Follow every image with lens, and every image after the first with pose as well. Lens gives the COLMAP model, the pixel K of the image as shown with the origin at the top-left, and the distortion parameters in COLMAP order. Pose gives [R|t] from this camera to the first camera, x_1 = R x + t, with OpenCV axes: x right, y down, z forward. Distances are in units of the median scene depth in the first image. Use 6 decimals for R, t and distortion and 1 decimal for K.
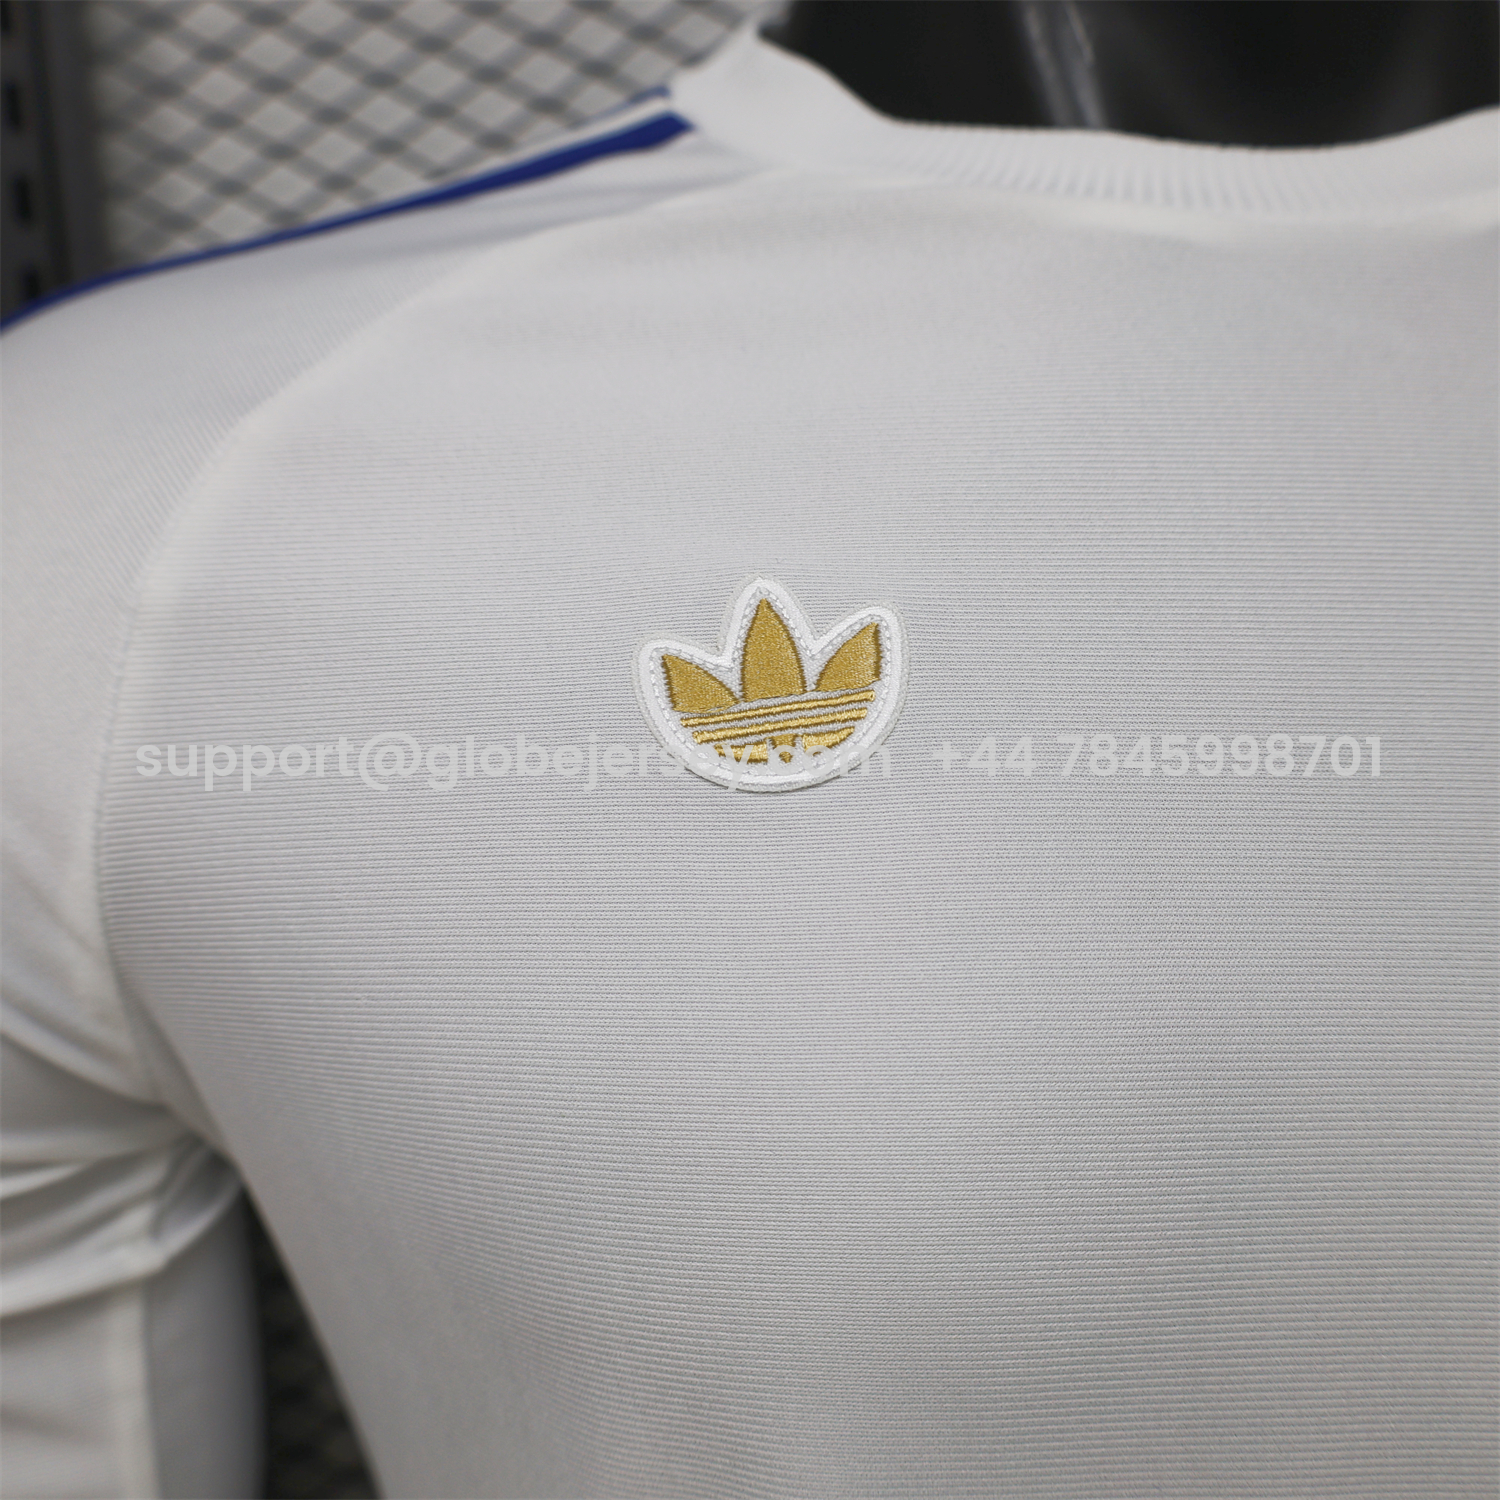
lens RADIAL K [[1553.6, 0, 763.9], [0, 1553.6, 727.2], [0, 0, 1]] dist [0.003464, 0.000000]
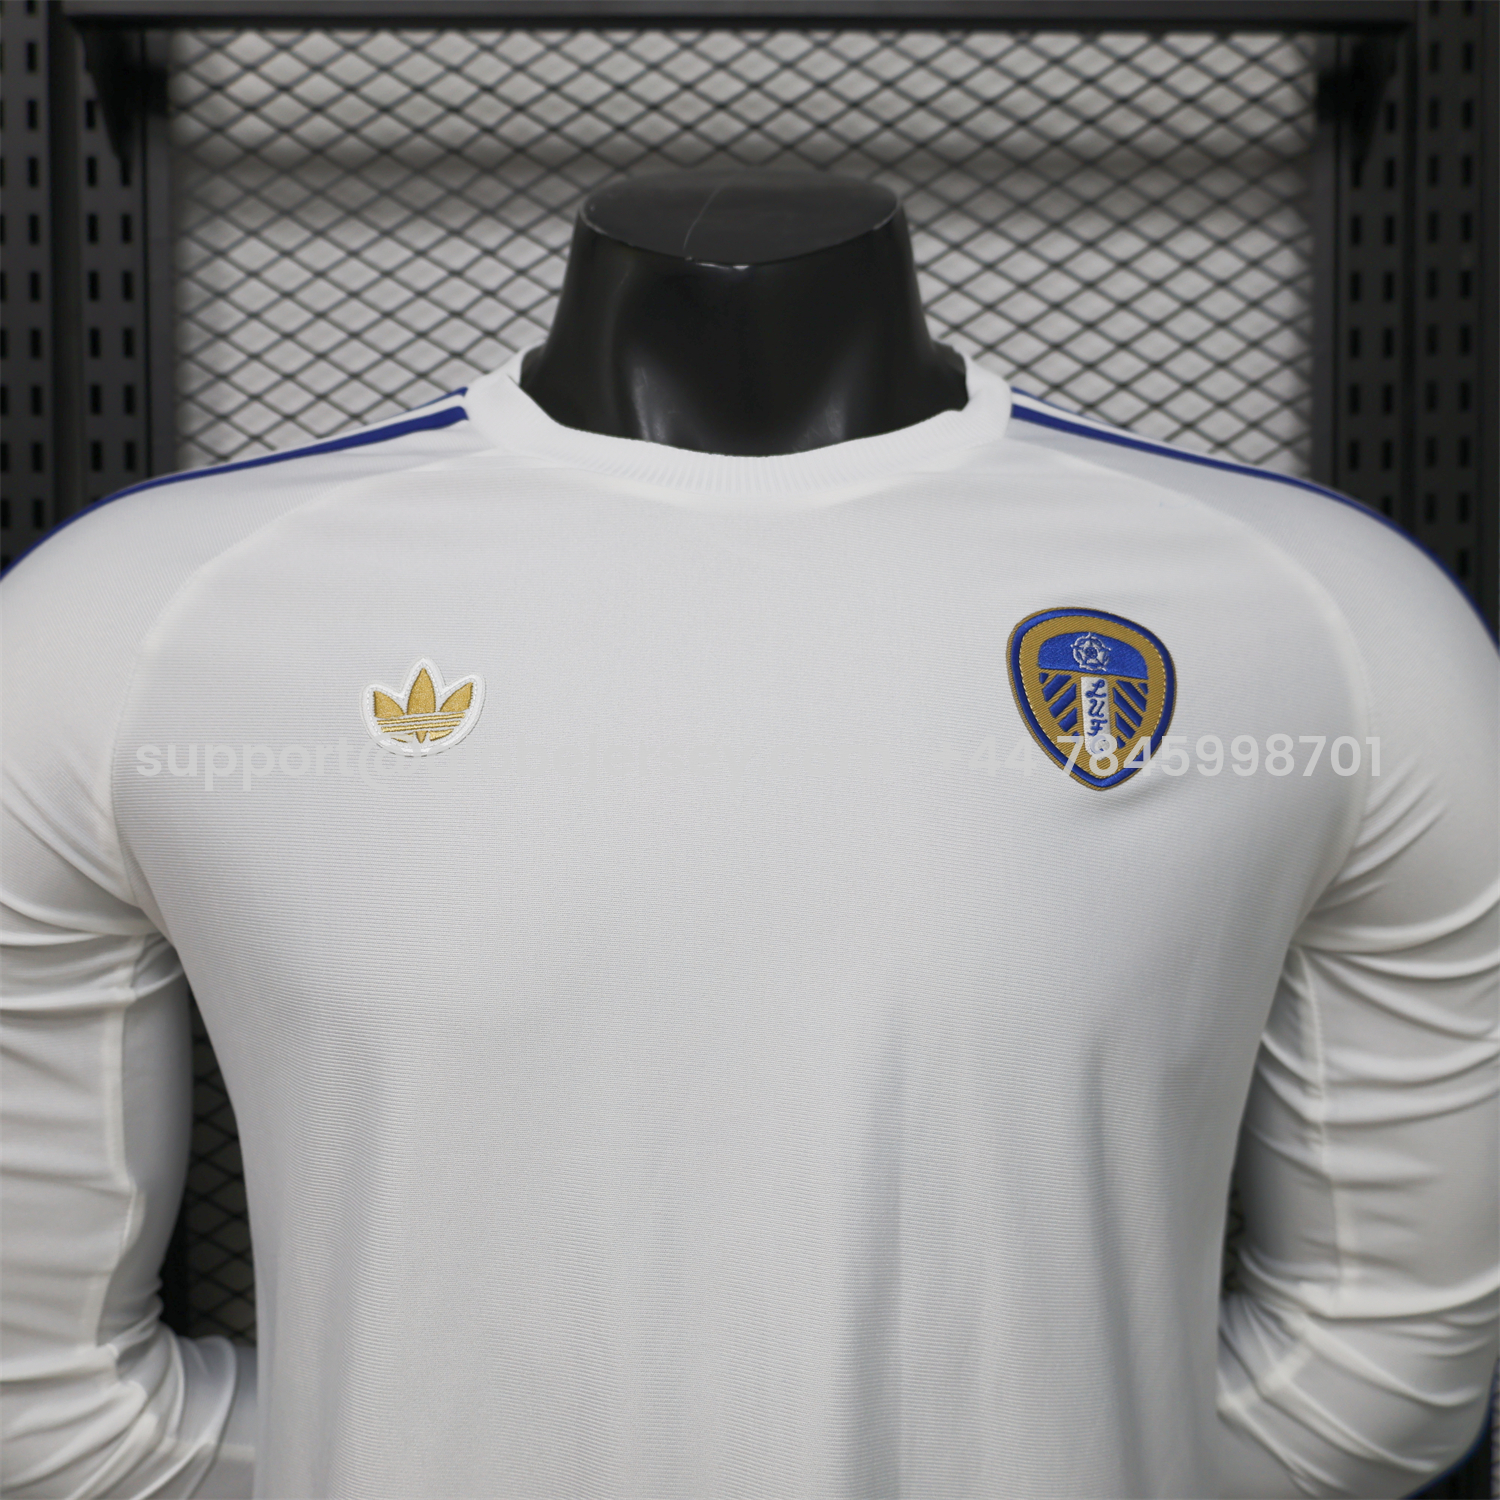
lens RADIAL K [[1553.6, 0, 766.2], [0, 1553.6, 743.1], [0, 0, 1]] dist [0.003464, 0.000000]
pose [[0.995667, 0.066045, -0.065465, 0.586170], [-0.069046, 0.996612, -0.044684, 0.079067], [0.062292, 0.049010, 0.996854, -1.039744]]
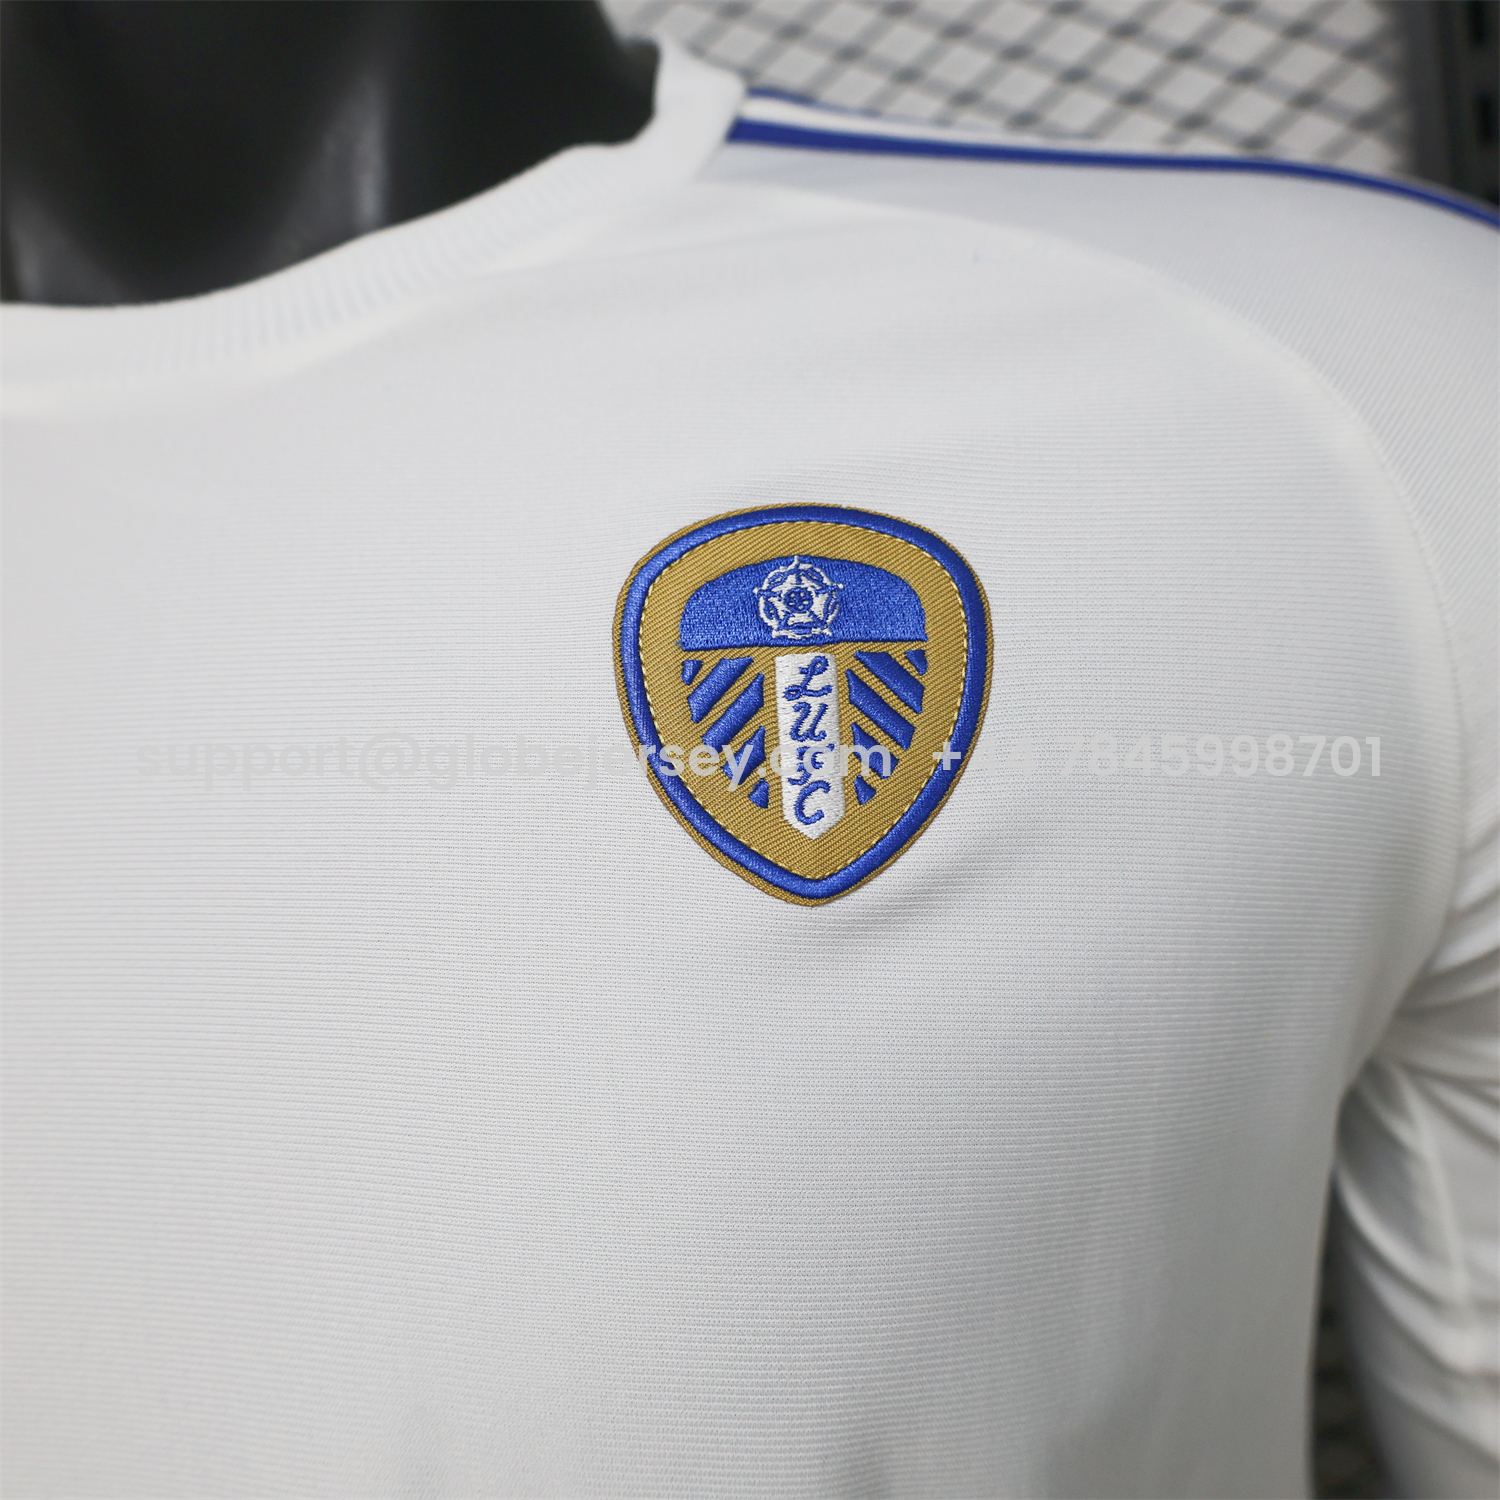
lens RADIAL K [[1553.6, 0, 746.5], [0, 1553.6, 750.6], [0, 0, 1]] dist [0.003464, 0.000000]
pose [[0.969998, -0.042941, -0.239291, 1.072427], [0.056884, 0.997043, 0.051667, -0.121347], [0.236365, -0.063729, 0.969572, 0.080964]]
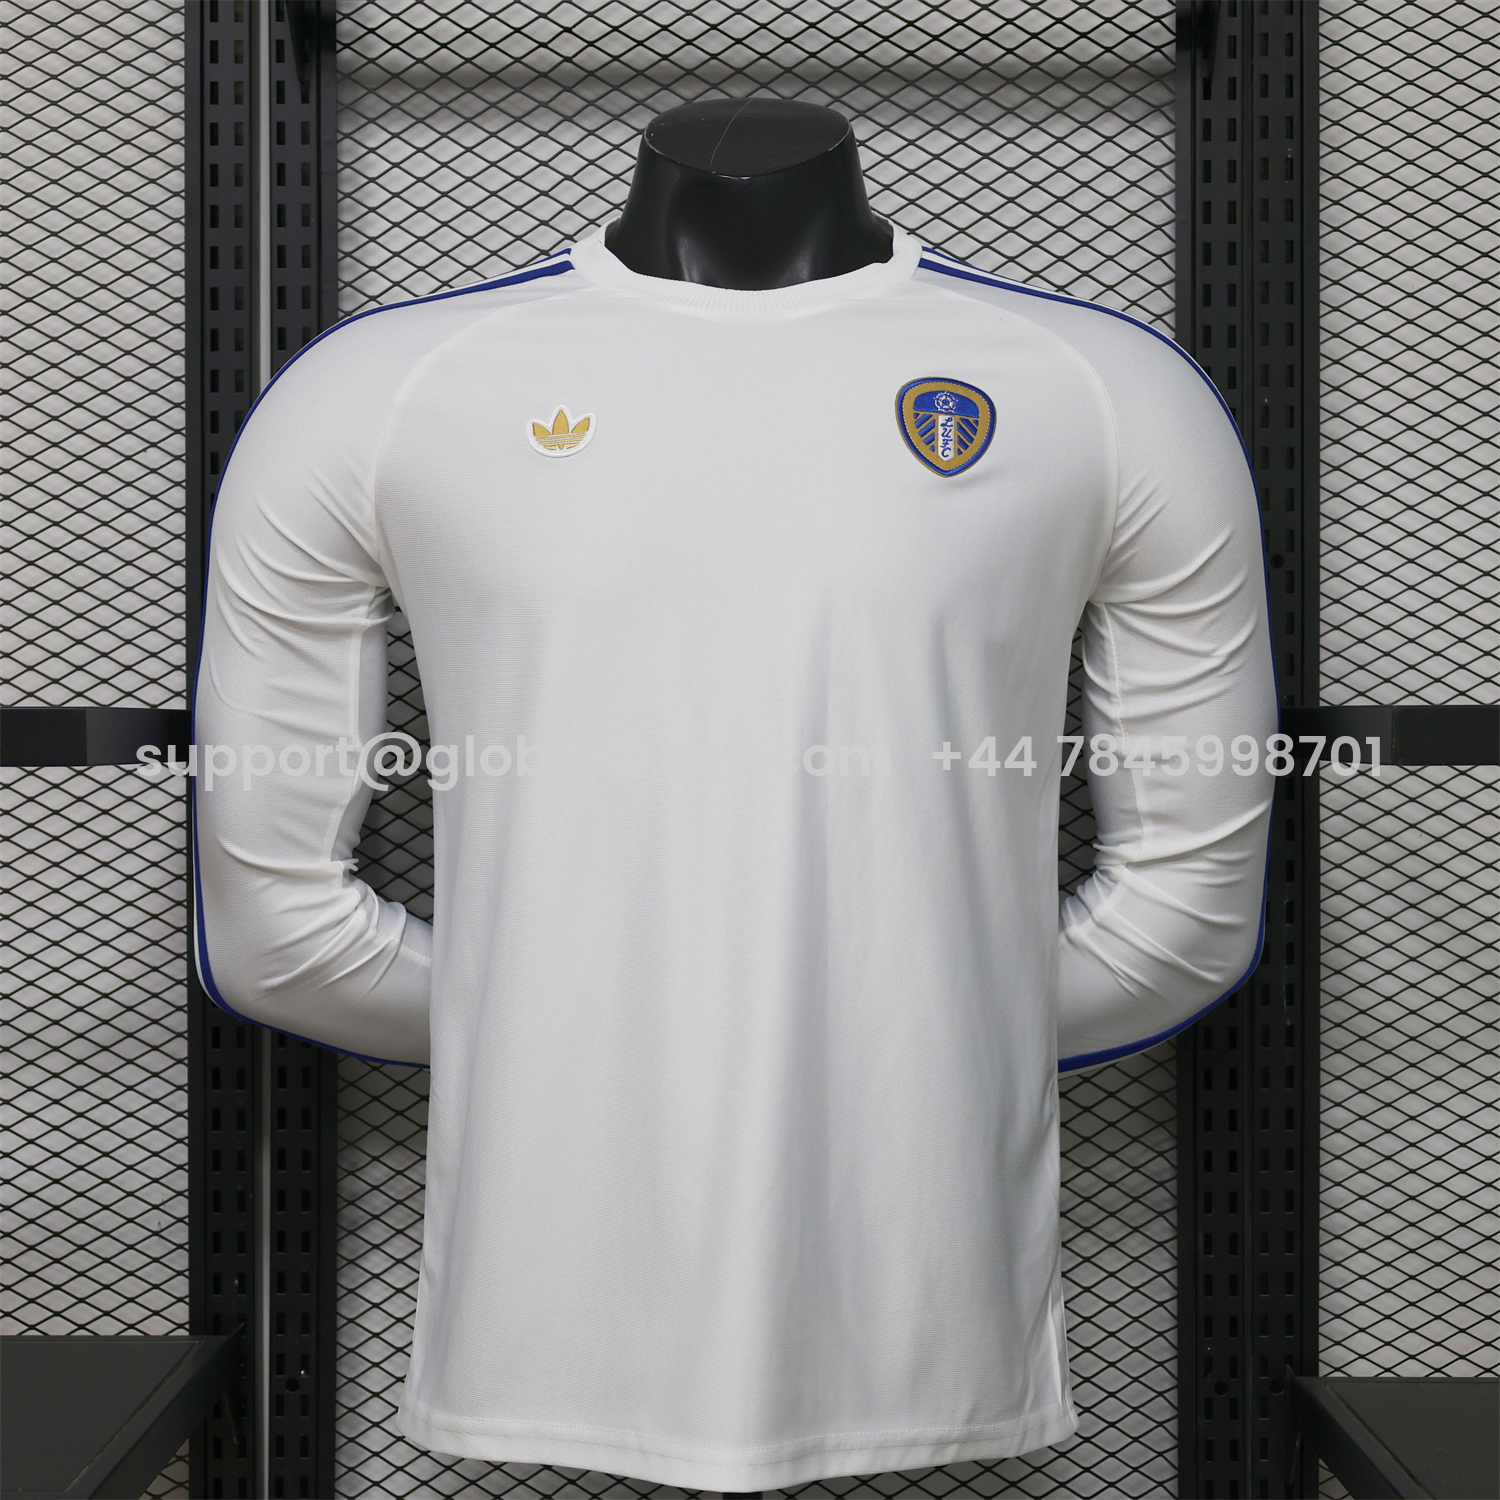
lens RADIAL K [[2610.7, 0, 753.2], [0, 2610.7, 749.1], [0, 0, 1]] dist [-0.019936, 0.000000]
pose [[0.992533, 0.068109, -0.101191, 1.095332], [-0.075256, 0.994804, -0.068568, 1.071804], [0.095996, 0.075671, 0.992501, -4.879911]]
